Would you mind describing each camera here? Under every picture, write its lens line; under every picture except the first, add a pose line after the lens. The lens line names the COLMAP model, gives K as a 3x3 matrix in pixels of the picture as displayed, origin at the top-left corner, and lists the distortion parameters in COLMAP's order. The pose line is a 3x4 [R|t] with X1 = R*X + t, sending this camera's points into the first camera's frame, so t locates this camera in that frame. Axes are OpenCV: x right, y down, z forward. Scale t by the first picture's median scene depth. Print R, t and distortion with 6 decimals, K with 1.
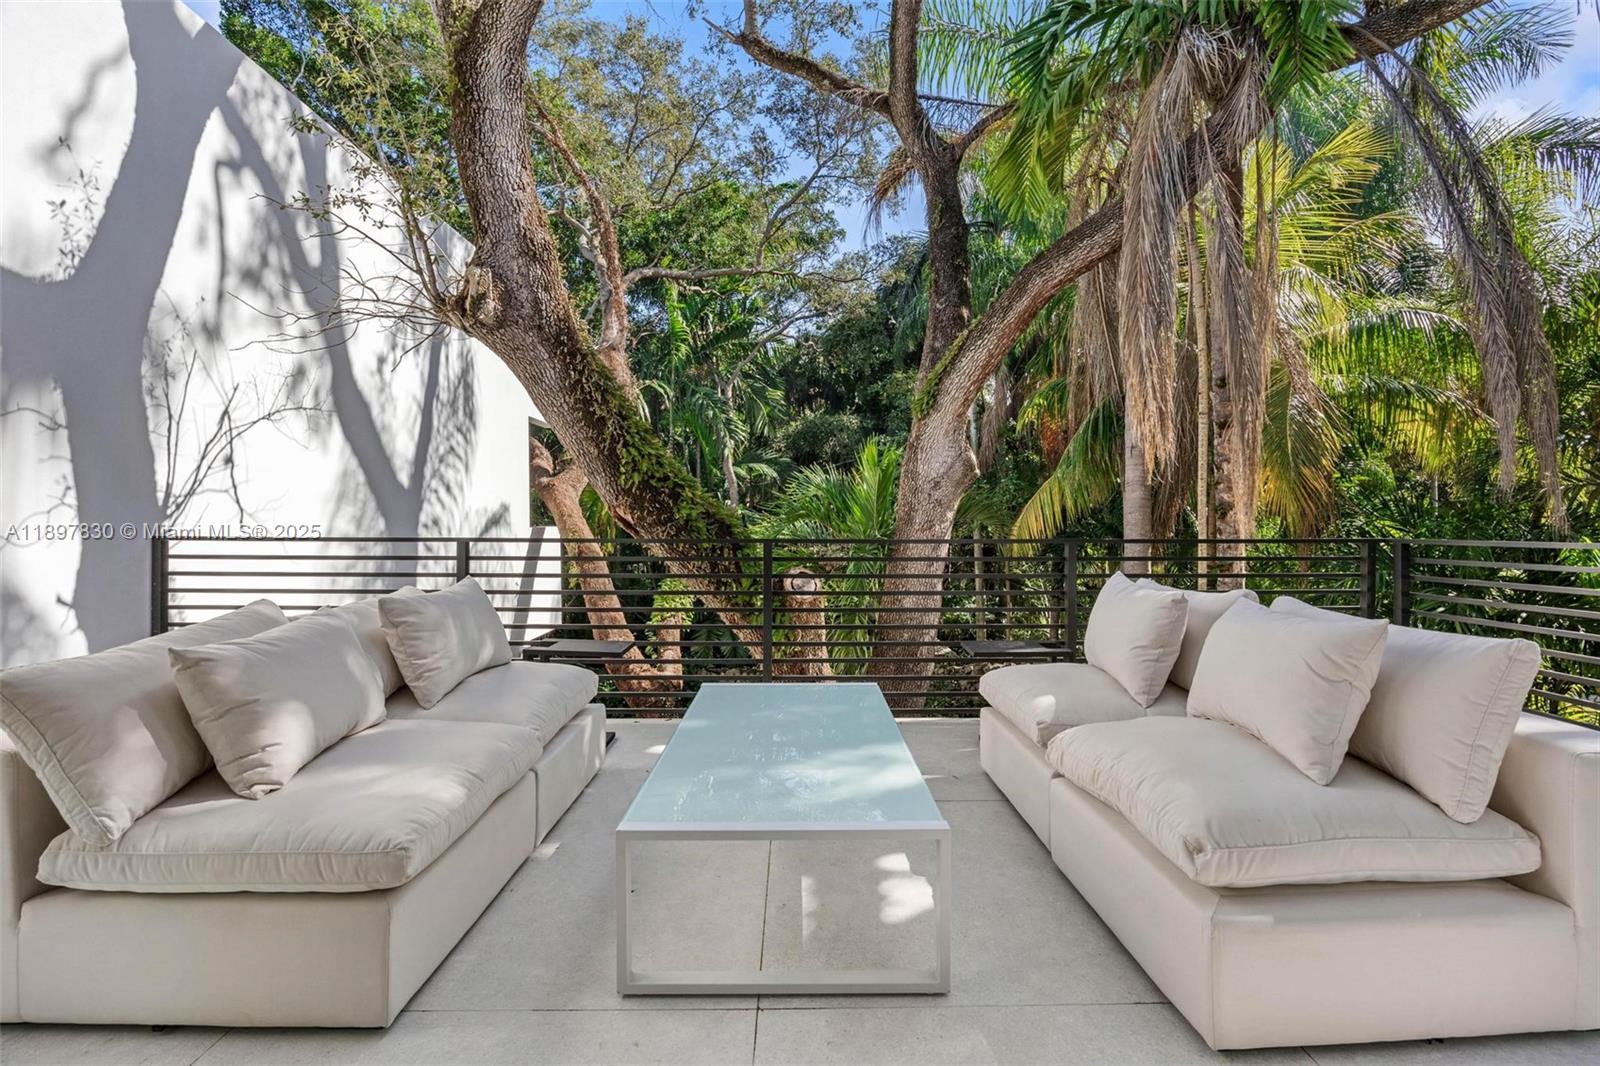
lens RADIAL K [[670.3, 0, 813.5], [0, 670.3, 525.7], [0, 0, 1]] dist [-0.000363, -0.000140]
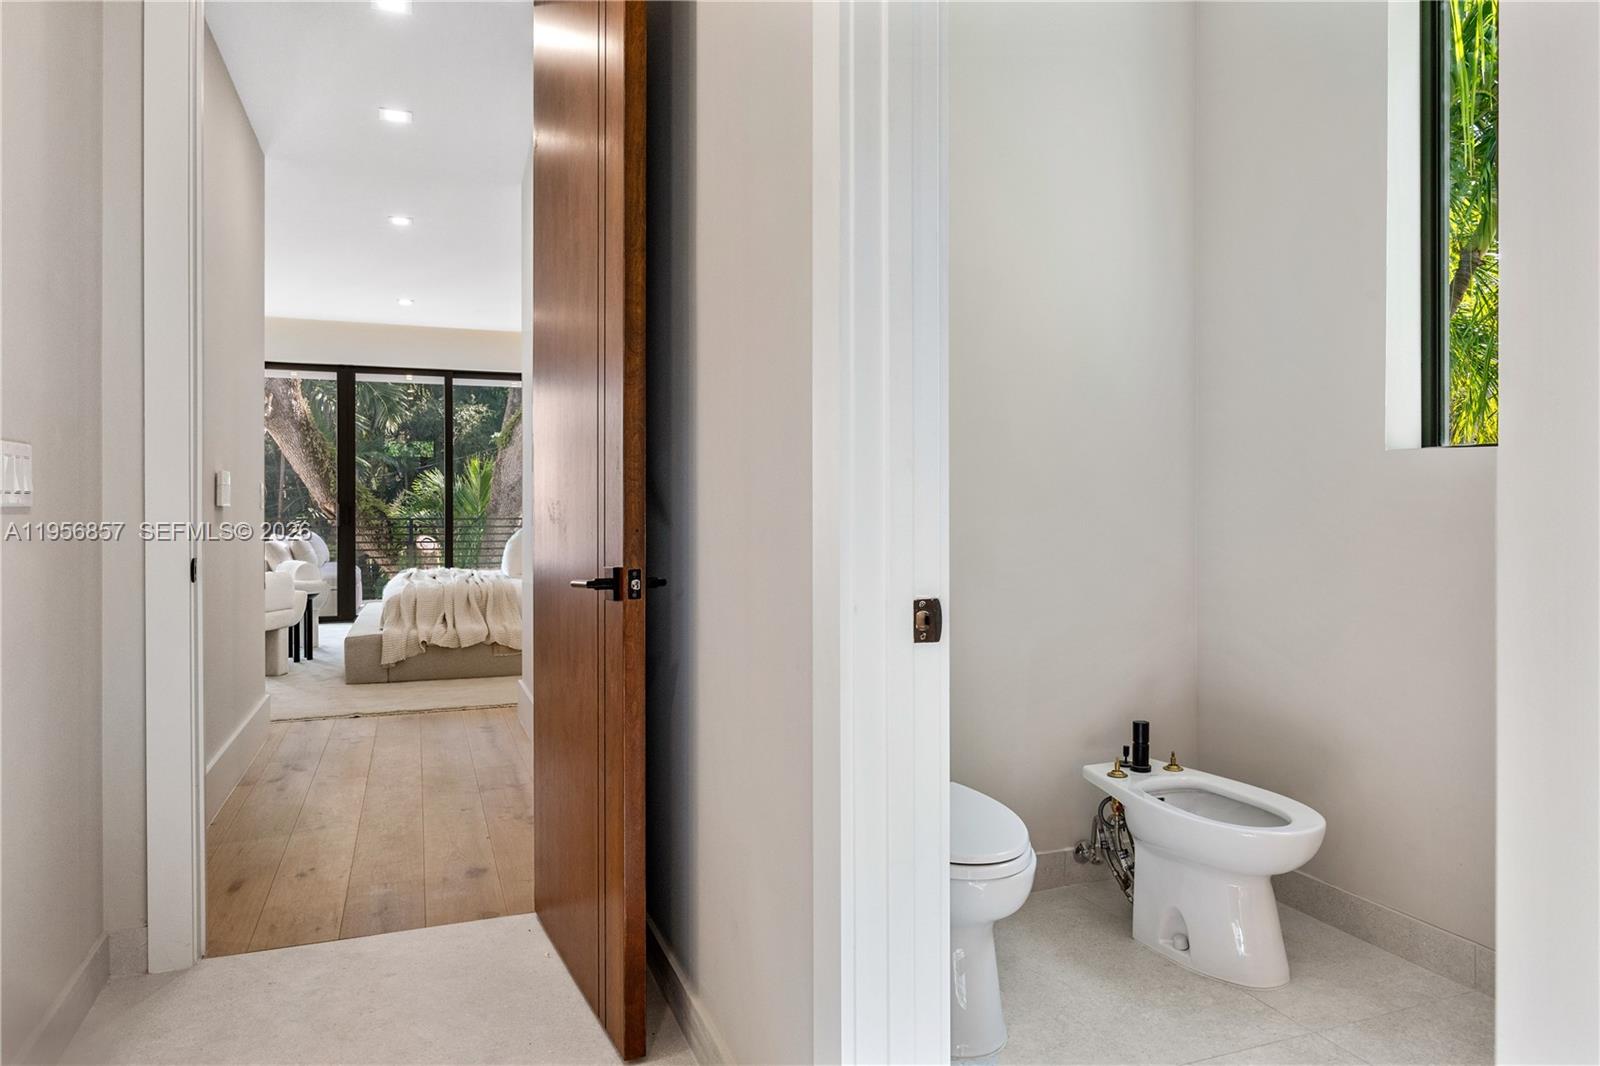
lens RADIAL K [[1011.5, 0, 802.7], [0, 1011.5, 516.4], [0, 0, 1]] dist [-0.004850, -0.001330]
pose [[0.941963, -0.003840, 0.335694, 0.020701], [0.004043, 0.999992, 0.000093, 0.011541], [-0.335692, 0.001269, 0.941971, -1.650468]]
